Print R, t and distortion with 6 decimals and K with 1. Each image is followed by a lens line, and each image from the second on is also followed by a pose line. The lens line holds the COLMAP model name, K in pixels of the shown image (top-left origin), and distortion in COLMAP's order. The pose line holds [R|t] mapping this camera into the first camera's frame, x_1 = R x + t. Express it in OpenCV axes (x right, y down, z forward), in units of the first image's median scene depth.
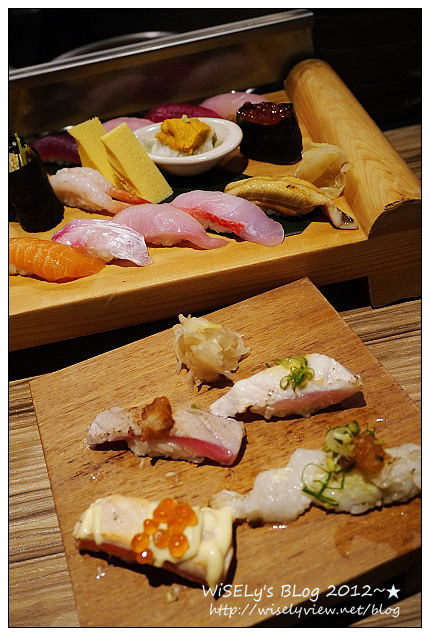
lens RADIAL K [[690.0, 0, 215.1], [0, 690.0, 317.0], [0, 0, 1]] dist [0.001189, 0.000000]
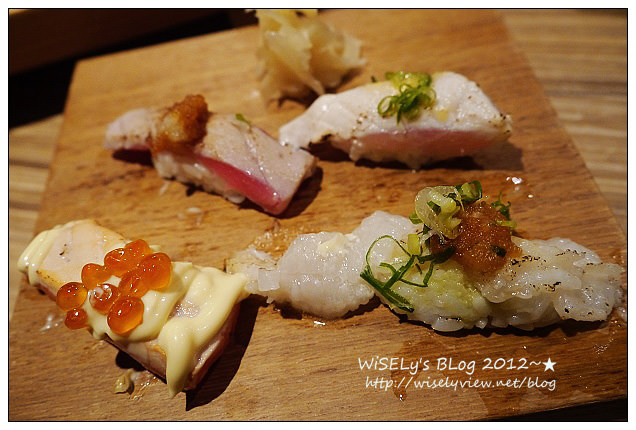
lens RADIAL K [[593.9, 0, 316.8], [0, 593.9, 216.1], [0, 0, 1]] dist [-0.005962, 0.000000]
pose [[0.965095, 0.201739, -0.167015, 0.154895], [-0.165867, 0.964317, 0.206349, 0.093190], [0.202684, -0.171444, 0.964119, 0.463794]]
